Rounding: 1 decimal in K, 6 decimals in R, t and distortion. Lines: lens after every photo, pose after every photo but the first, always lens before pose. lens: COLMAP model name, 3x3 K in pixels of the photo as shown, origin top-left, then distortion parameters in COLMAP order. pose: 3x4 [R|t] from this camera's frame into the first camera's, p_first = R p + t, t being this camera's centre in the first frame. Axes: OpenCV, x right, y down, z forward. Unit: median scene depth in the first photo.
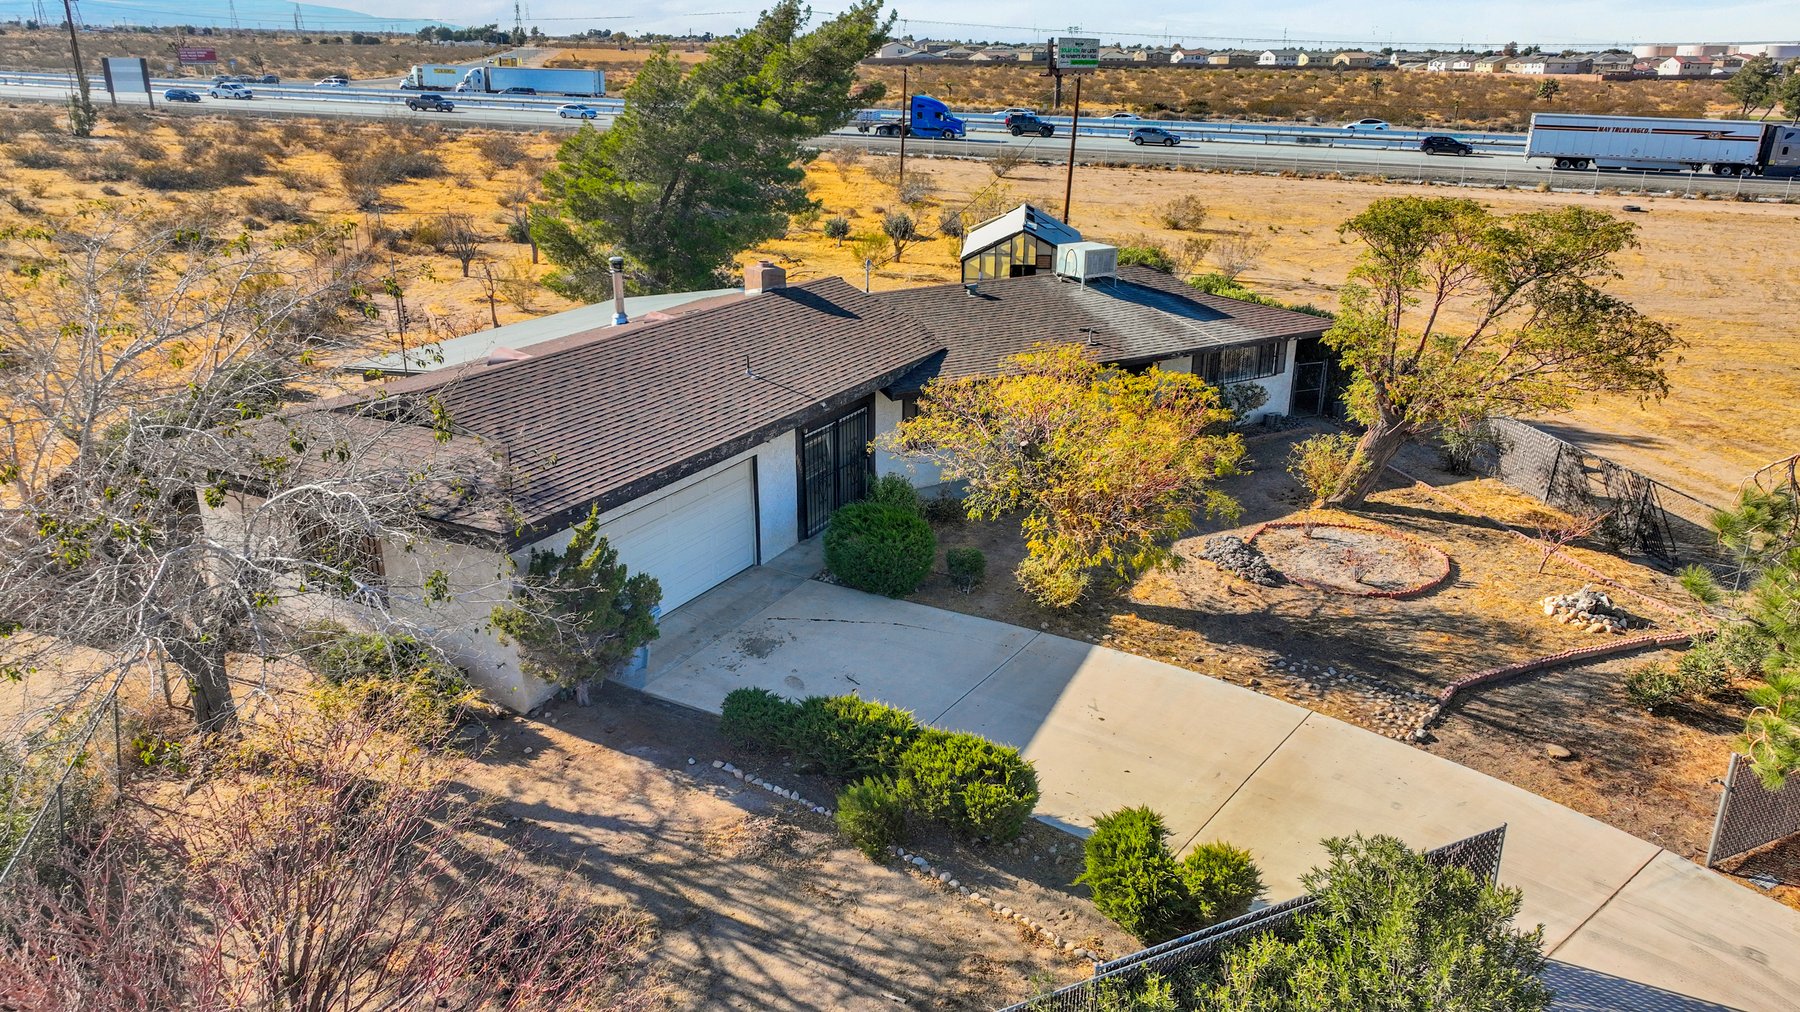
lens RADIAL K [[1279.9, 0, 891.2], [0, 1279.9, 504.1], [0, 0, 1]] dist [0.008779, 0.004104]
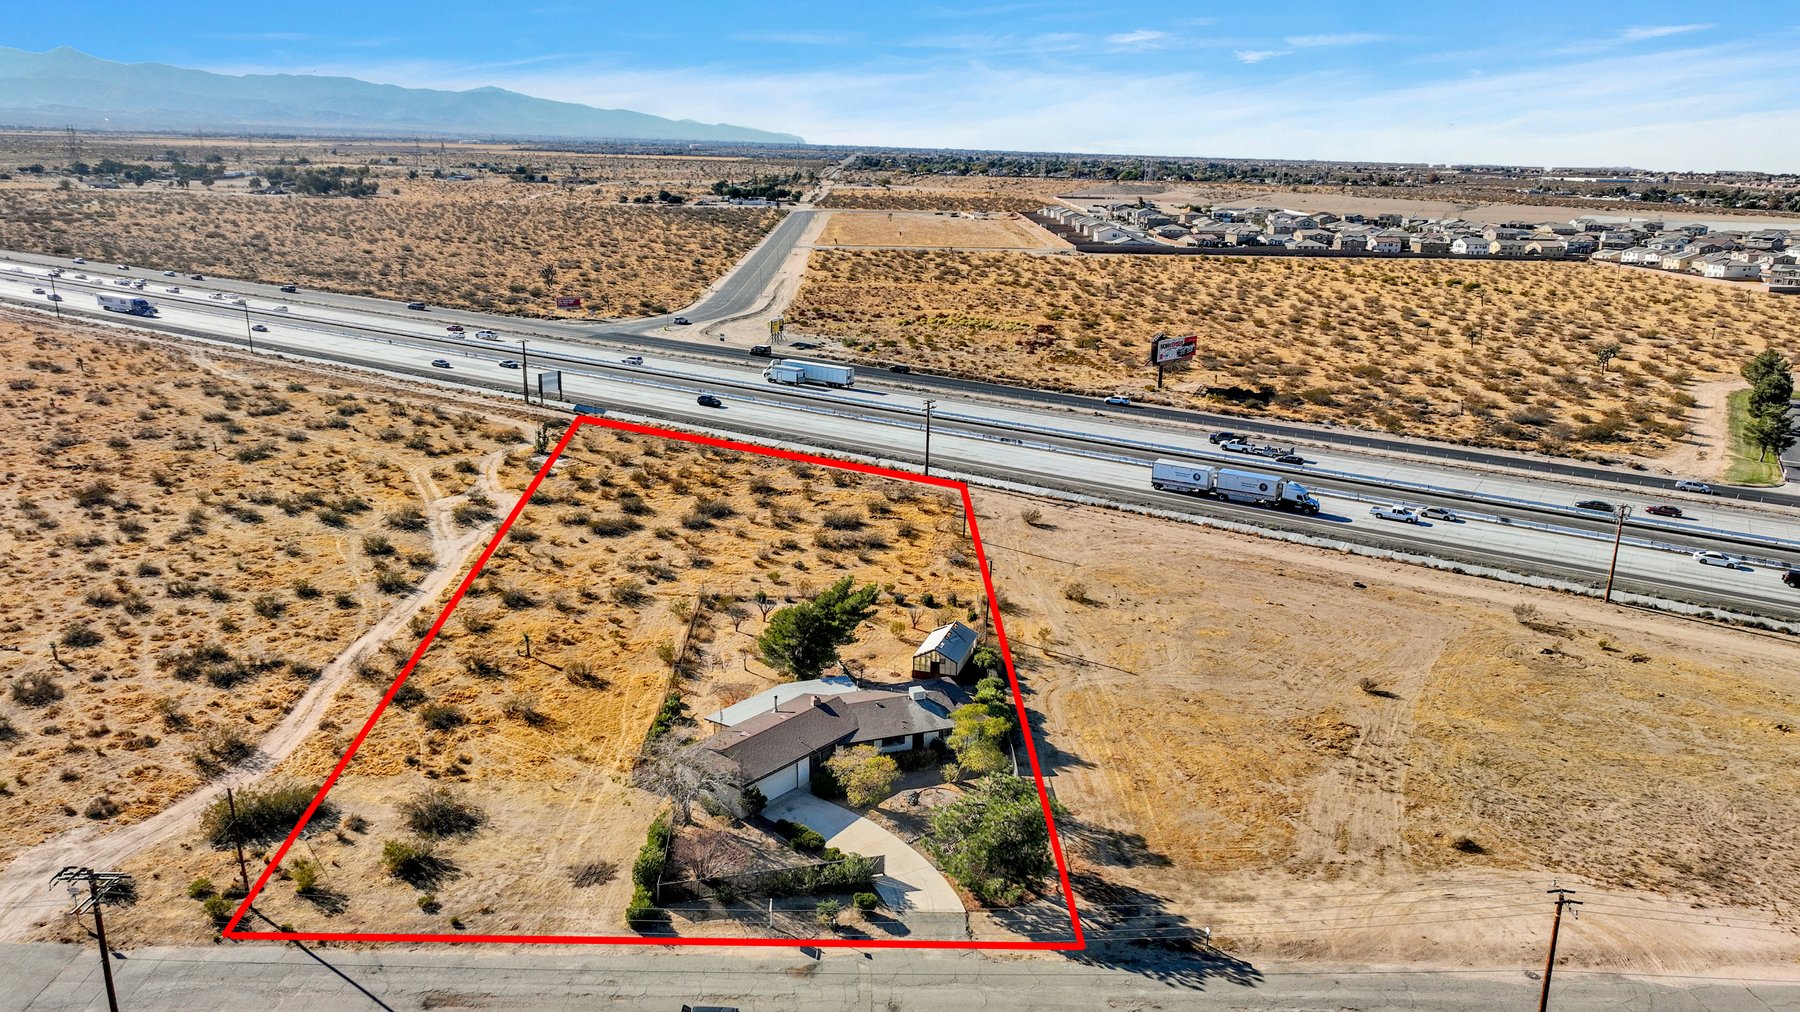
lens RADIAL K [[1279.9, 0, 891.2], [0, 1279.9, 504.1], [0, 0, 1]] dist [0.008779, 0.004104]
pose [[0.980191, 0.059877, -0.188787, 1.049644], [-0.072961, 0.995335, -0.063130, -0.714191], [0.184126, 0.075653, 0.979987, -3.524666]]
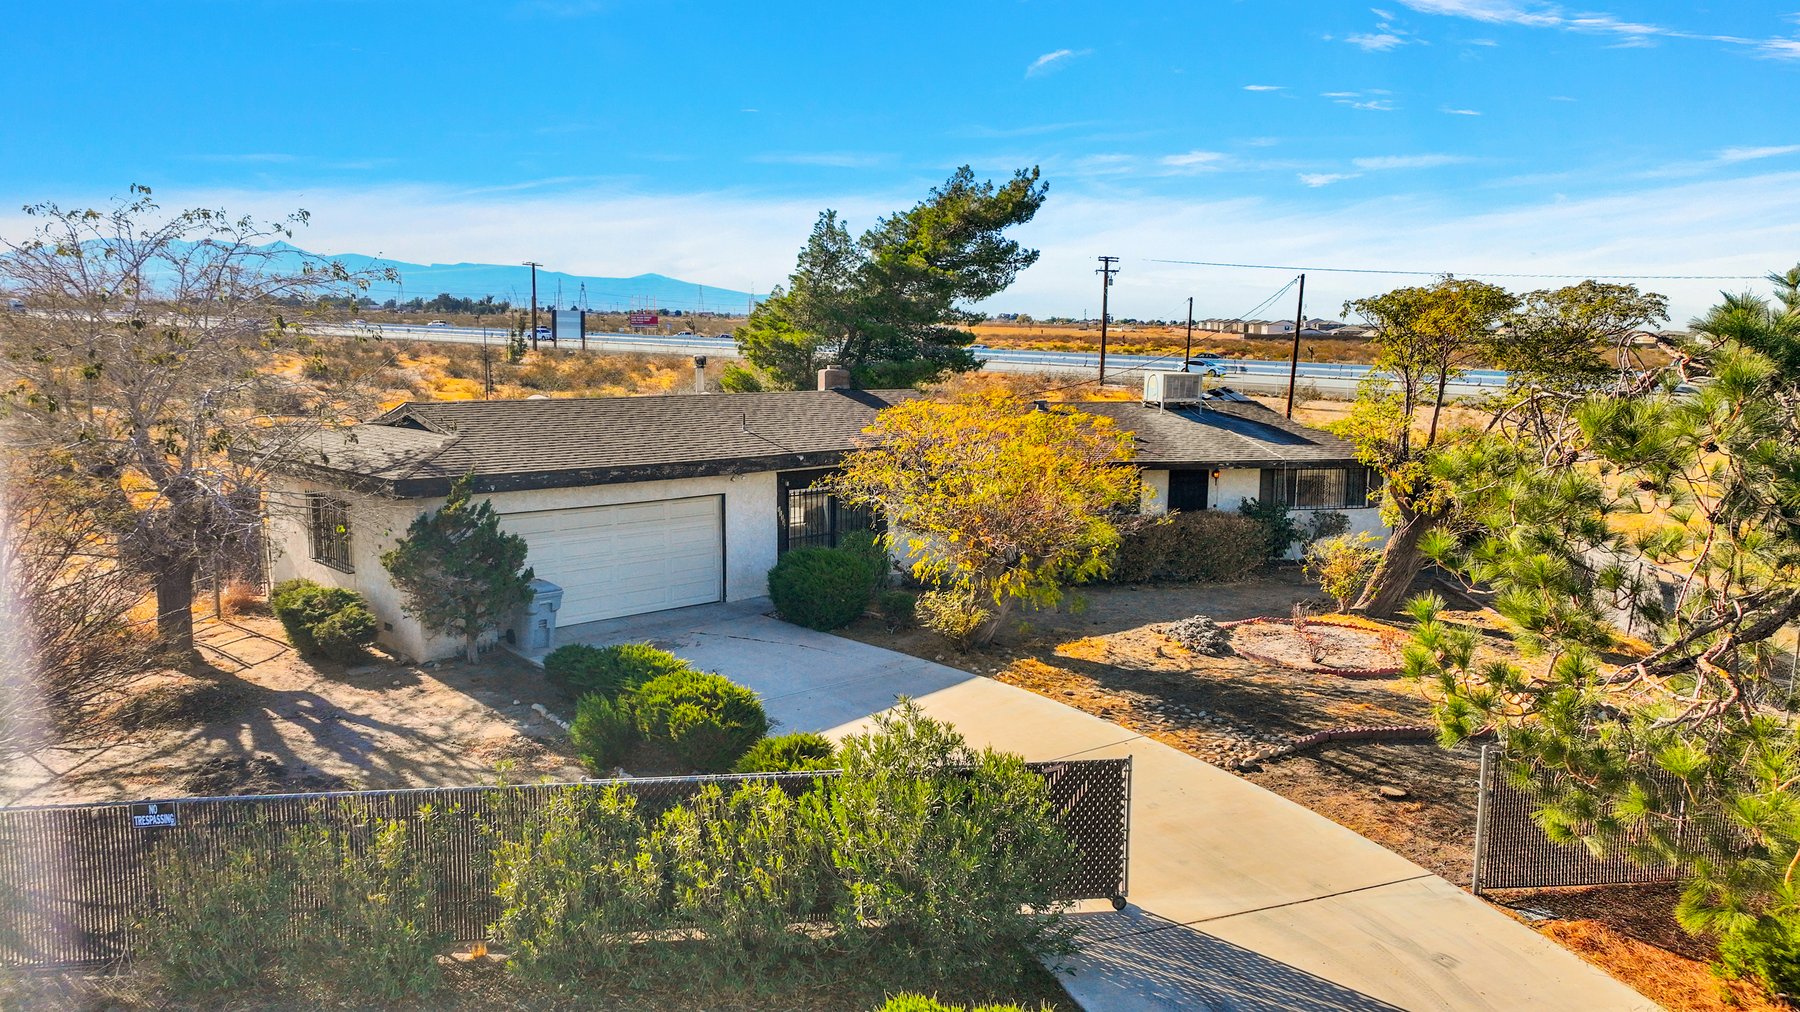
lens RADIAL K [[1269.5, 0, 900.0], [0, 1269.5, 506.0], [0, 0, 1]] dist [0.010385, 0.001240]
pose [[0.958300, 0.047450, -0.281795, 0.363802], [-0.102967, 0.977214, -0.185609, 0.166343], [0.266567, 0.206885, 0.941350, 0.041709]]
